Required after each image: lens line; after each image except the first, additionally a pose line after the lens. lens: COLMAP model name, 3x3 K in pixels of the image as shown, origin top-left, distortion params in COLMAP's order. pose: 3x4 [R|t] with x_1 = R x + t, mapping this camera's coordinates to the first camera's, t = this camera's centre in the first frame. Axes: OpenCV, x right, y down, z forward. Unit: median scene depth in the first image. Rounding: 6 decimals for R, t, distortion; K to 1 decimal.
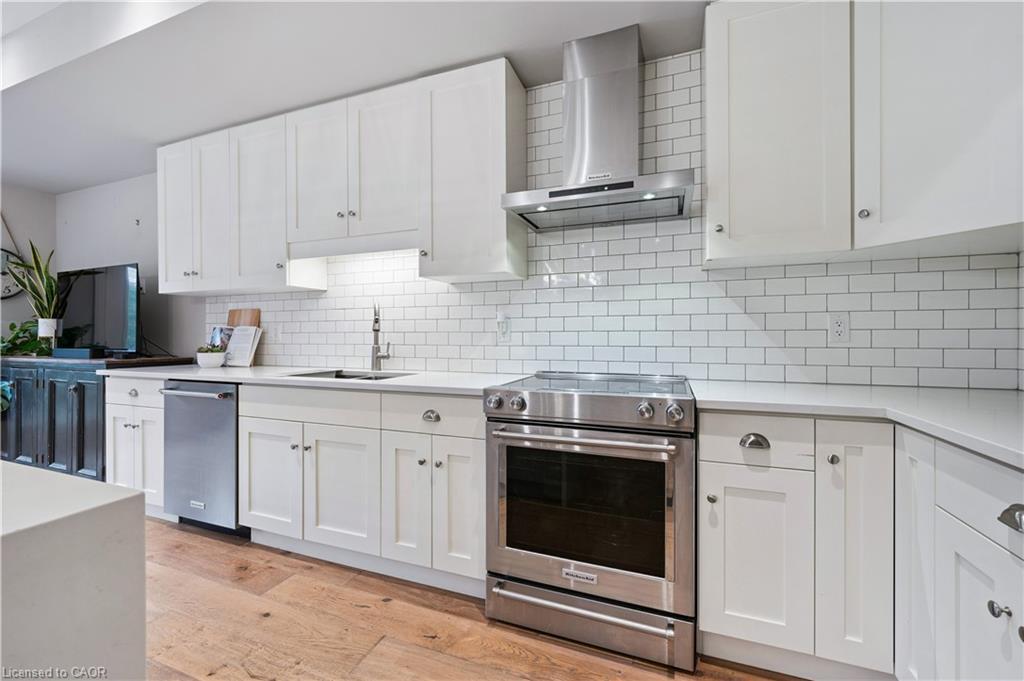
lens RADIAL K [[416.9, 0, 511.1], [0, 416.9, 337.0], [0, 0, 1]] dist [-0.000047, 0.000123]
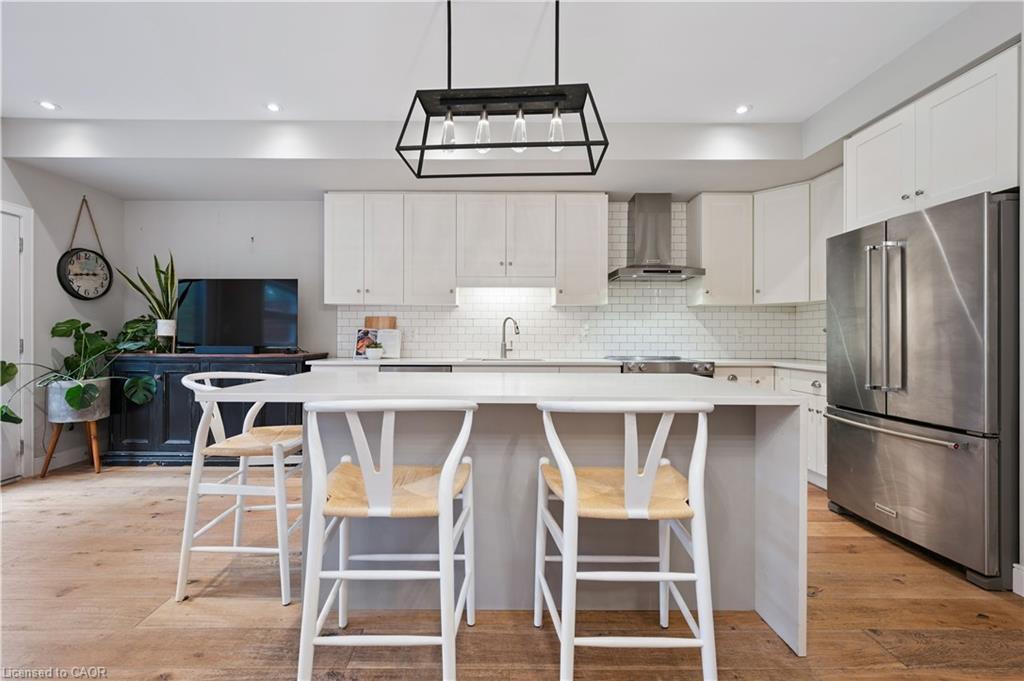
lens RADIAL K [[427.8, 0, 496.9], [0, 427.8, 338.1], [0, 0, 1]] dist [-0.000315, -0.000031]
pose [[0.933742, 0.003939, 0.357926, -0.963791], [-0.003985, 0.999992, -0.000610, 0.003723], [-0.357925, -0.000857, 0.933750, -0.539695]]
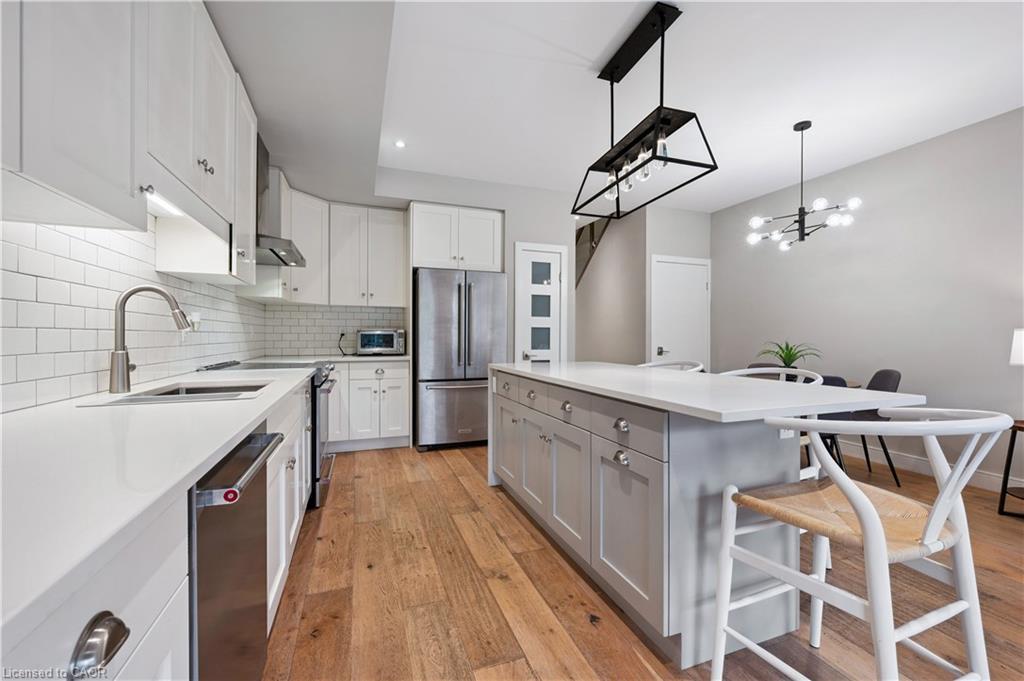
lens RADIAL K [[416.9, 0, 511.1], [0, 416.9, 337.0], [0, 0, 1]] dist [-0.000047, 0.000123]
pose [[-0.656614, -0.002059, 0.754224, -1.189524], [0.000332, 0.999995, 0.003020, -0.001865], [-0.754227, 0.002233, -0.656610, 0.998648]]
